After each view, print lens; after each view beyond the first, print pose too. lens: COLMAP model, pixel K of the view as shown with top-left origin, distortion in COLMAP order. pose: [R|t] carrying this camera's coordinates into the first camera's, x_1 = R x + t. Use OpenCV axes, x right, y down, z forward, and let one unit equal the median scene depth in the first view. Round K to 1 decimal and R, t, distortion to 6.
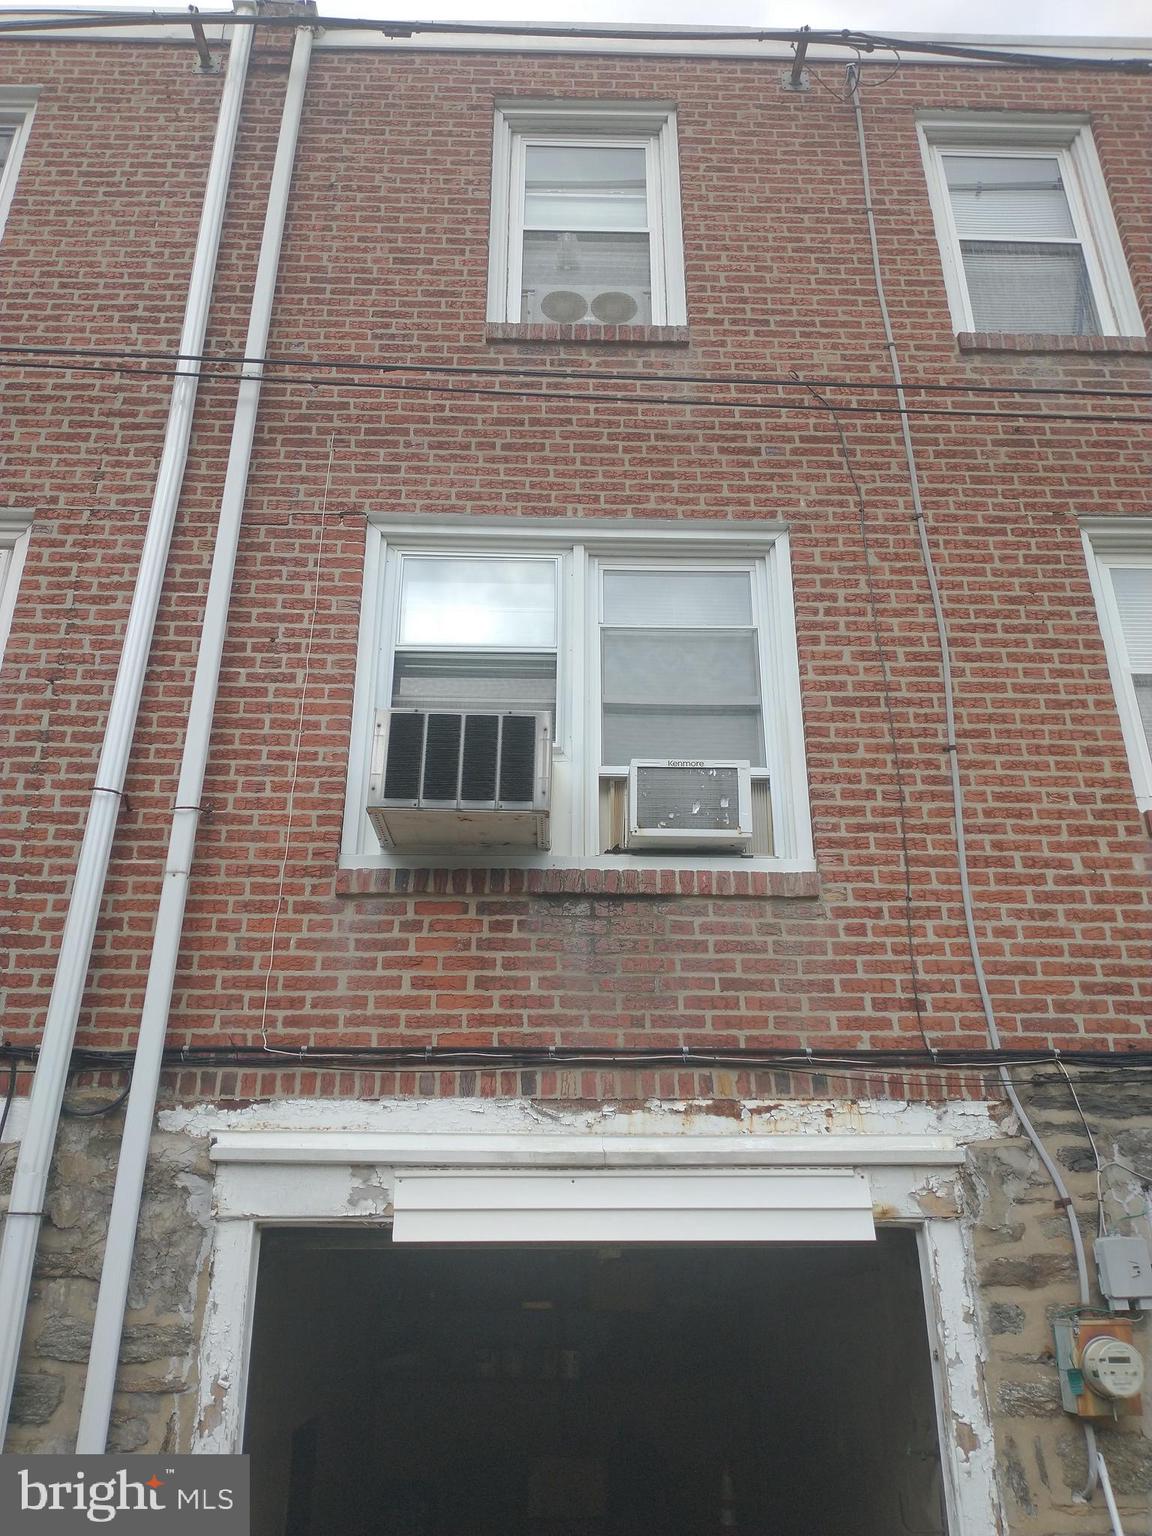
lens RADIAL K [[1215.3, 0, 566.9], [0, 1215.3, 755.6], [0, 0, 1]] dist [0.056350, -0.139773]
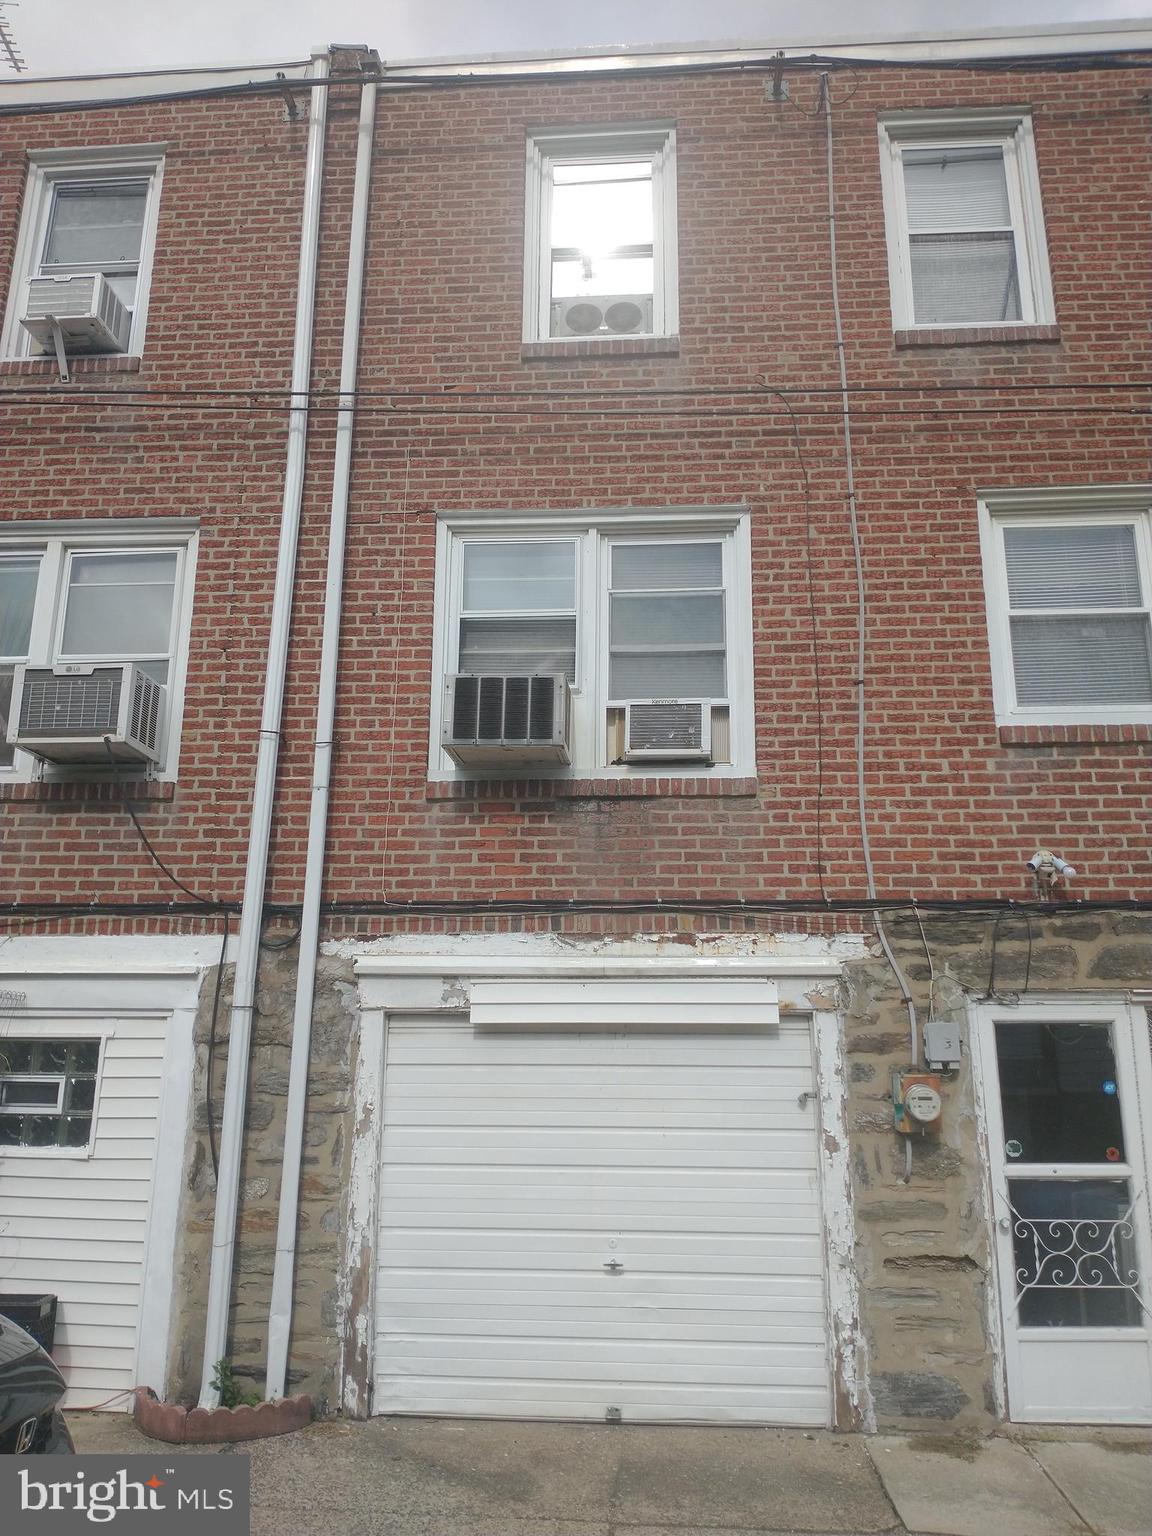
lens RADIAL K [[1215.3, 0, 566.9], [0, 1215.3, 755.6], [0, 0, 1]] dist [0.056350, -0.139773]
pose [[0.993360, -0.023181, -0.112686, 0.140646], [0.041853, 0.985190, 0.166279, -0.167565], [0.107163, -0.169891, 0.979619, -0.395286]]
